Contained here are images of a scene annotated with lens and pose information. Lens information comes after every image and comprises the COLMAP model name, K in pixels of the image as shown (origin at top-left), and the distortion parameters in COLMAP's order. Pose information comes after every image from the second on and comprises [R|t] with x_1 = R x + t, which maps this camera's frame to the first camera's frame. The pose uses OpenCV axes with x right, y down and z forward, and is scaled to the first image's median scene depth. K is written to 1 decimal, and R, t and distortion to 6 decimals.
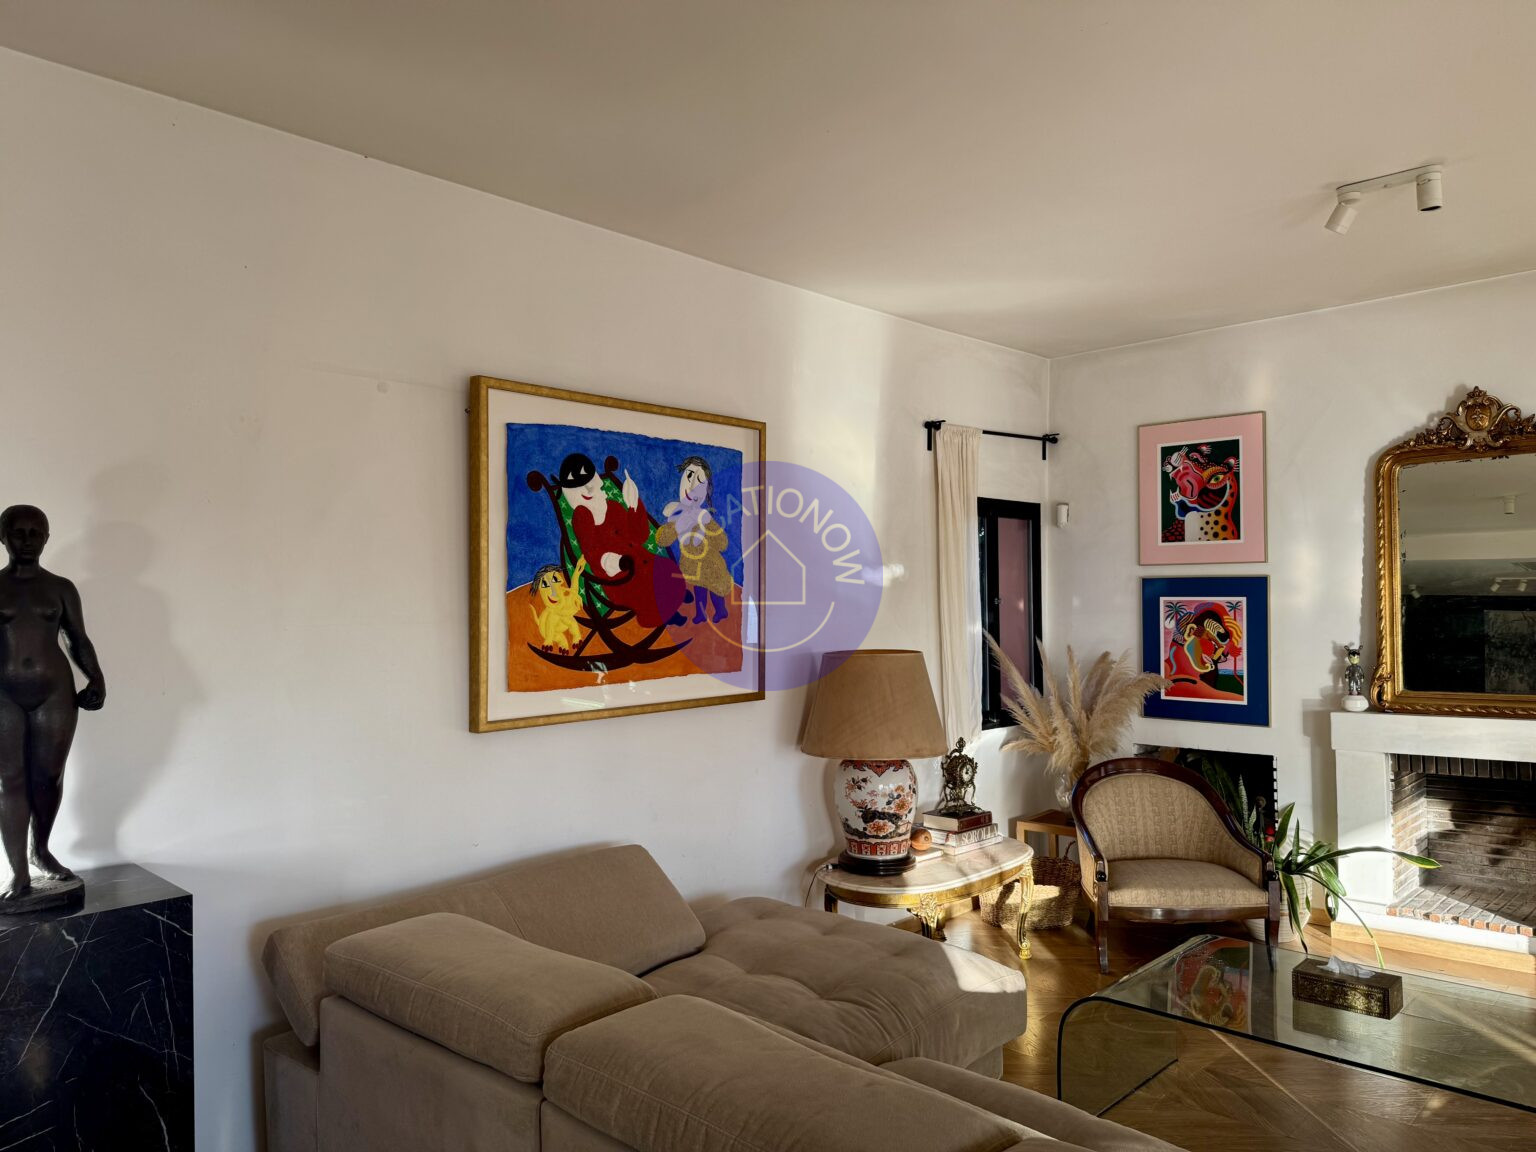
lens RADIAL K [[1074.0, 0, 757.5], [0, 1074.0, 580.3], [0, 0, 1]] dist [0.075226, -0.104863]
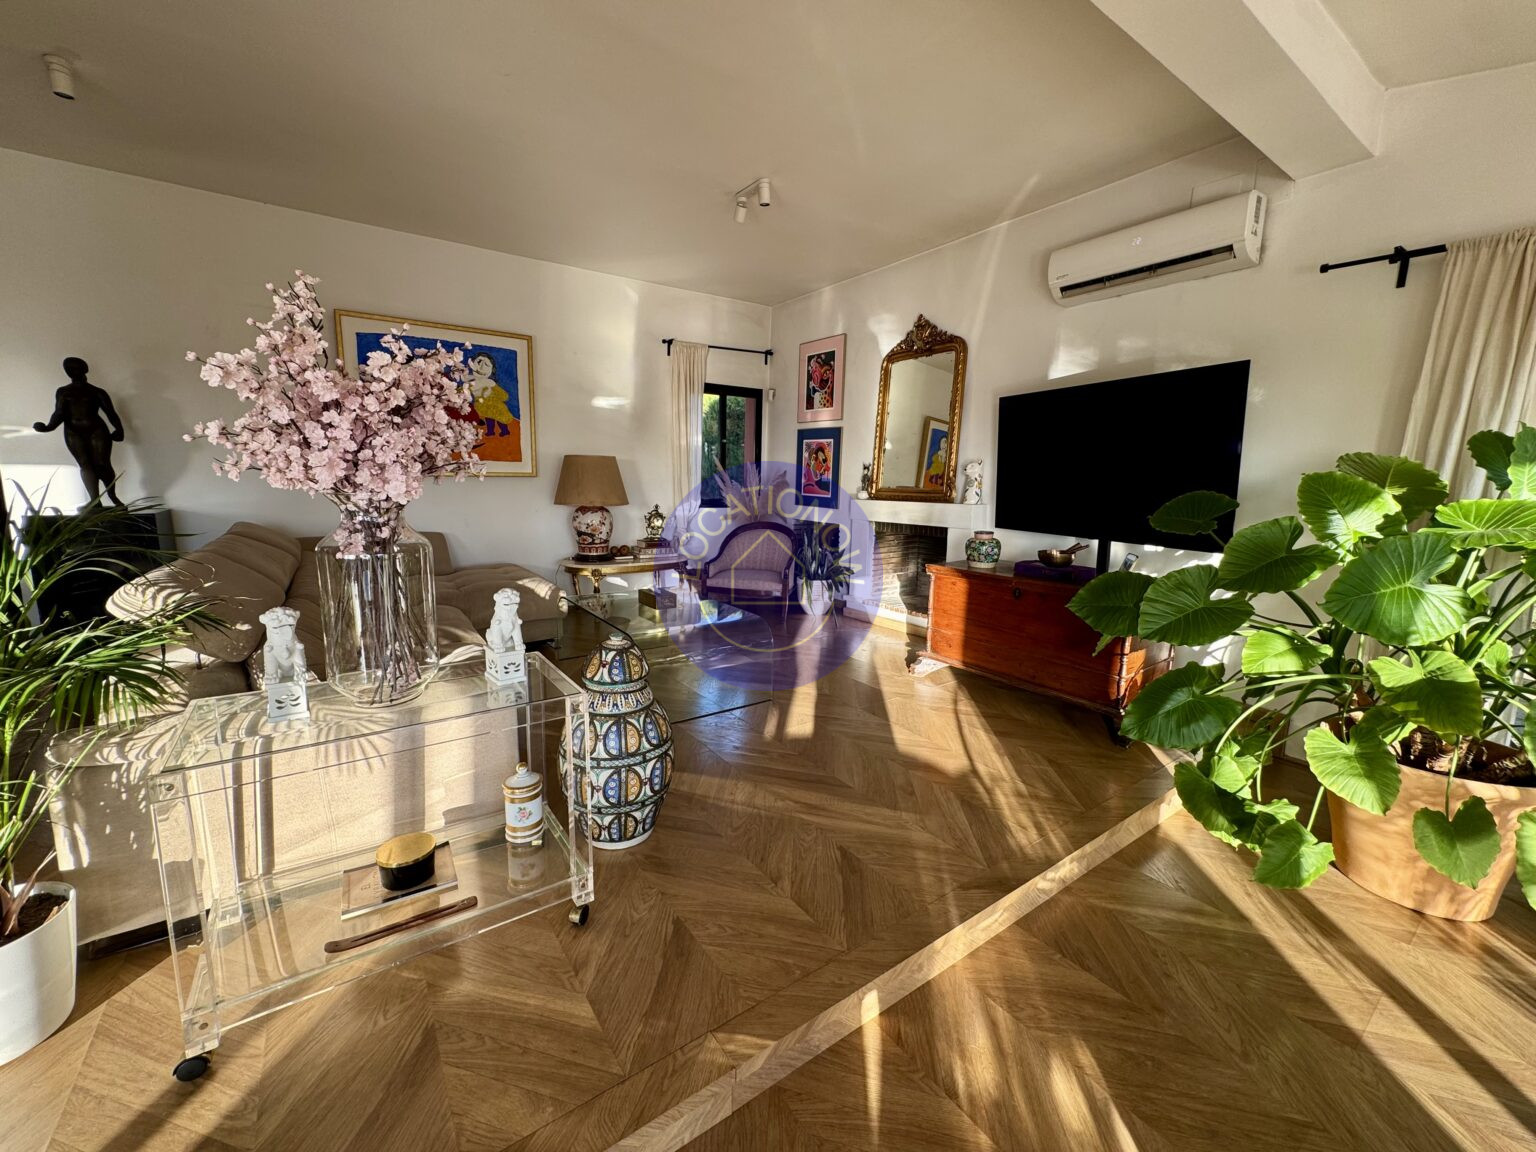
lens RADIAL K [[612.8, 0, 767.4], [0, 612.8, 576.9], [0, 0, 1]] dist [-0.006456, 0.001430]
pose [[0.981552, 0.063015, -0.180514, 0.715101], [-0.029122, 0.982385, 0.184586, 0.074640], [0.188966, -0.175924, 0.966097, -0.096141]]
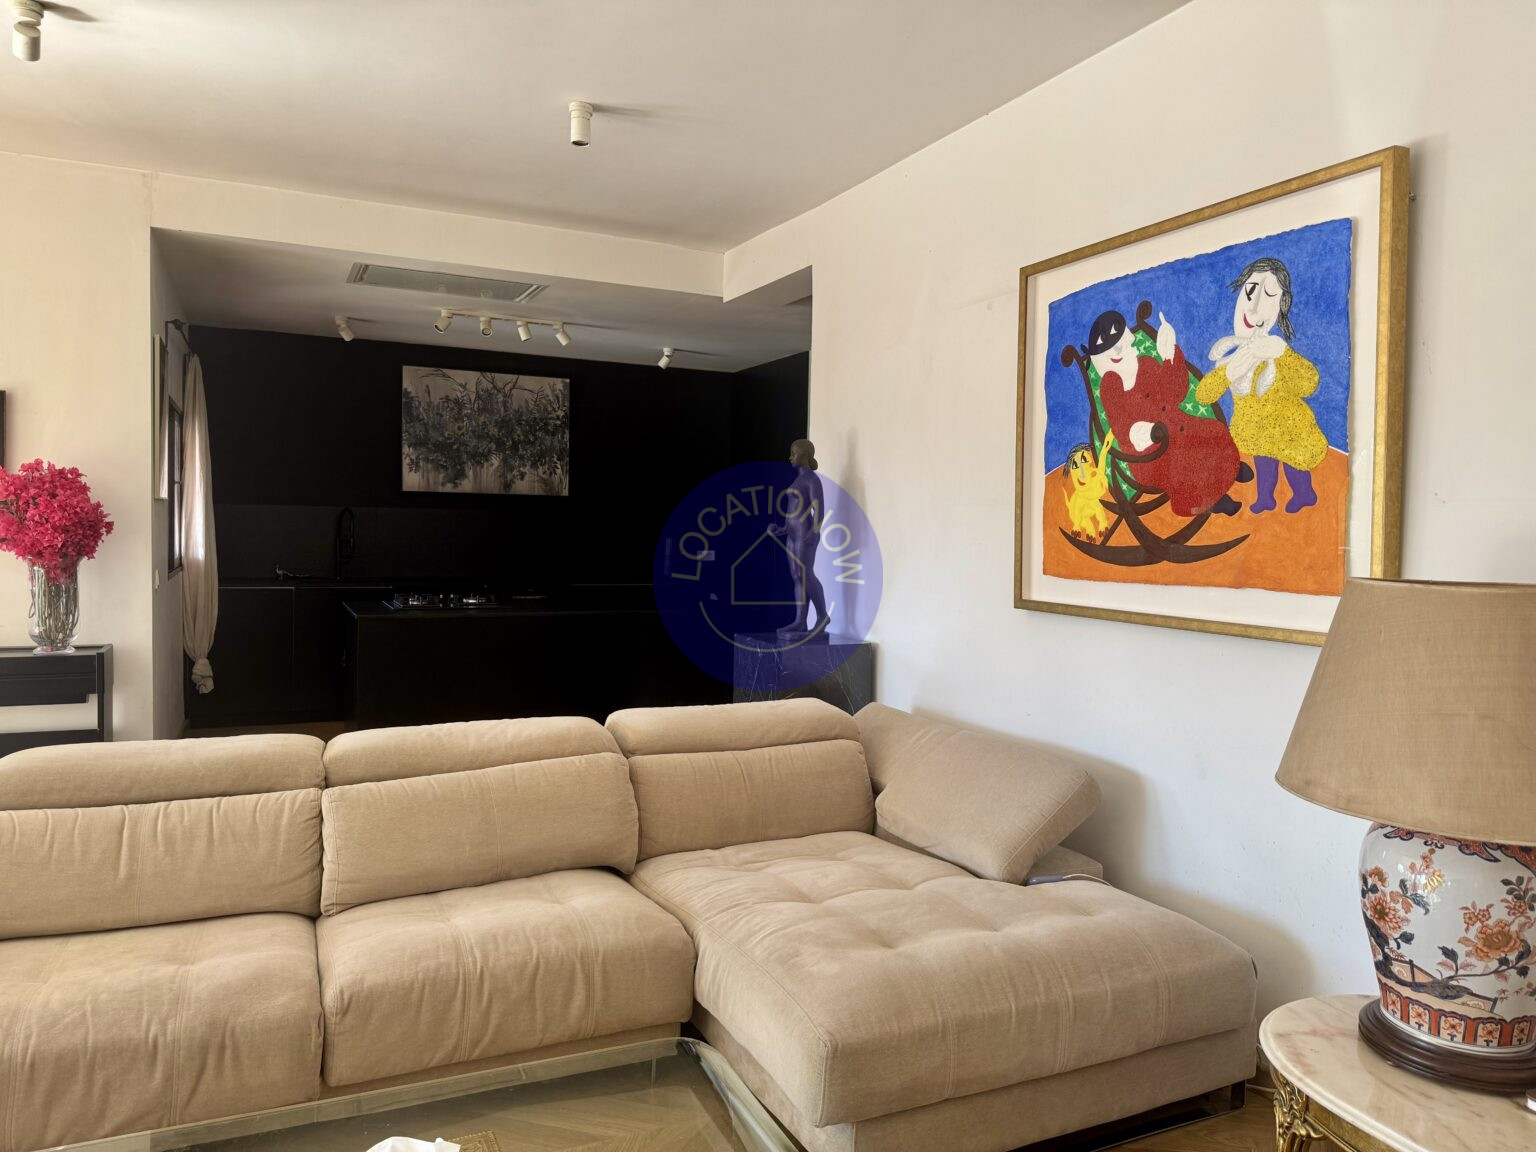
lens RADIAL K [[1074.0, 0, 785.6], [0, 1074.0, 574.5], [0, 0, 1]] dist [0.075226, -0.104863]
pose [[-0.352624, 0.046338, -0.934617, 0.681939], [-0.004882, 0.998668, 0.051356, 0.045714], [0.935752, 0.022672, -0.351929, 0.971579]]
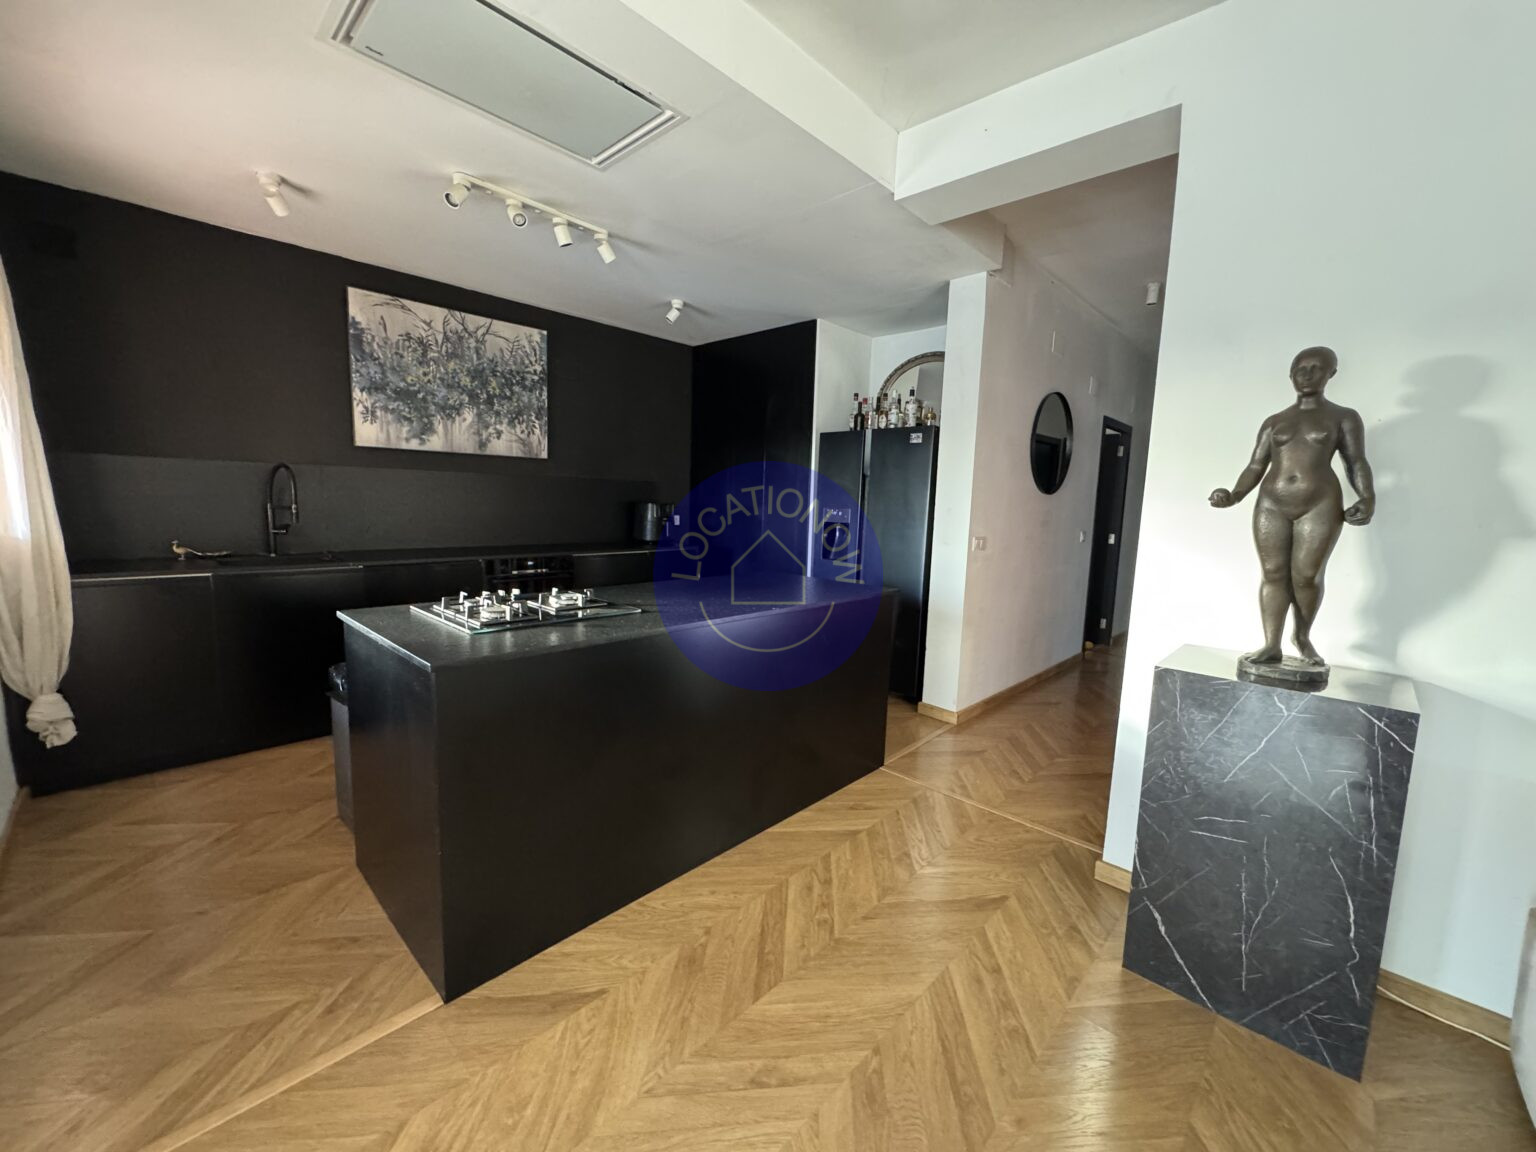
lens RADIAL K [[612.8, 0, 766.3], [0, 612.8, 572.3], [0, 0, 1]] dist [-0.006456, 0.001430]
pose [[0.001795, 0.128705, -0.991681, 0.010773], [-0.016049, 0.991559, 0.128660, 0.058938], [0.999870, 0.015685, 0.003846, 0.237650]]
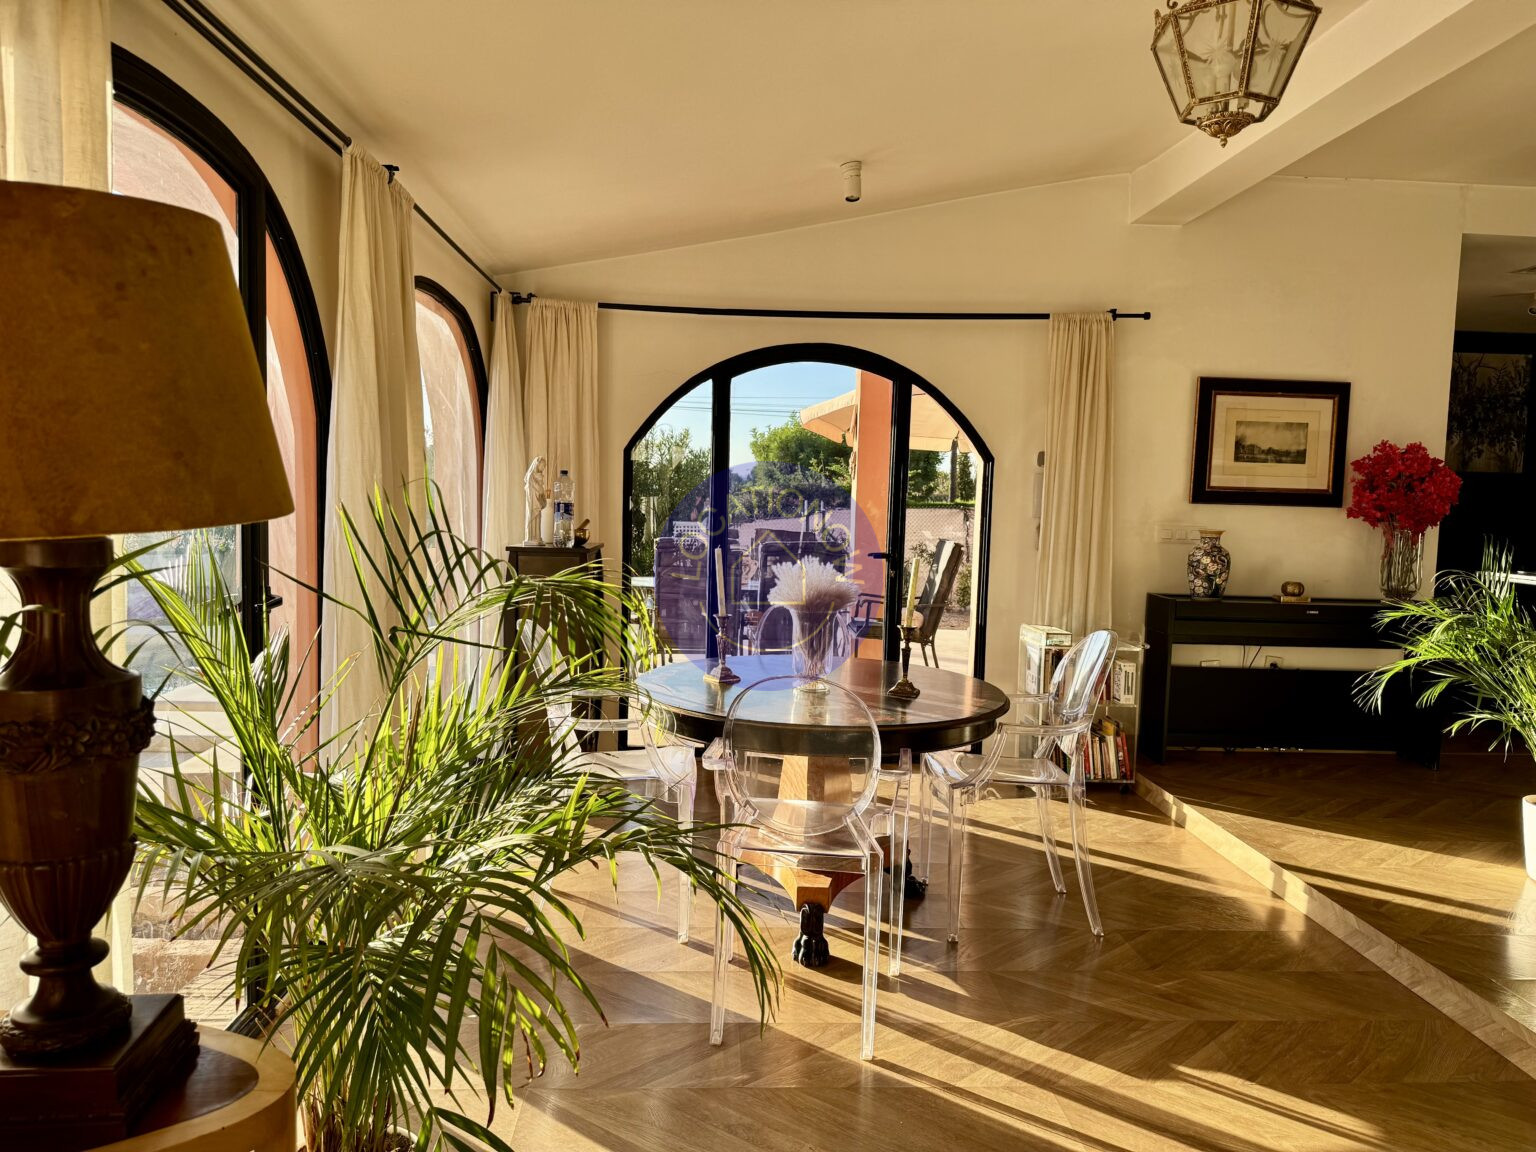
lens RADIAL K [[1074.0, 0, 764.8], [0, 1074.0, 581.4], [0, 0, 1]] dist [0.075226, -0.104863]
pose [[-0.685005, 0.049008, -0.726889, 1.398851], [-0.007944, 0.997173, 0.074717, 0.066153], [0.728495, 0.056956, -0.682679, 0.215099]]
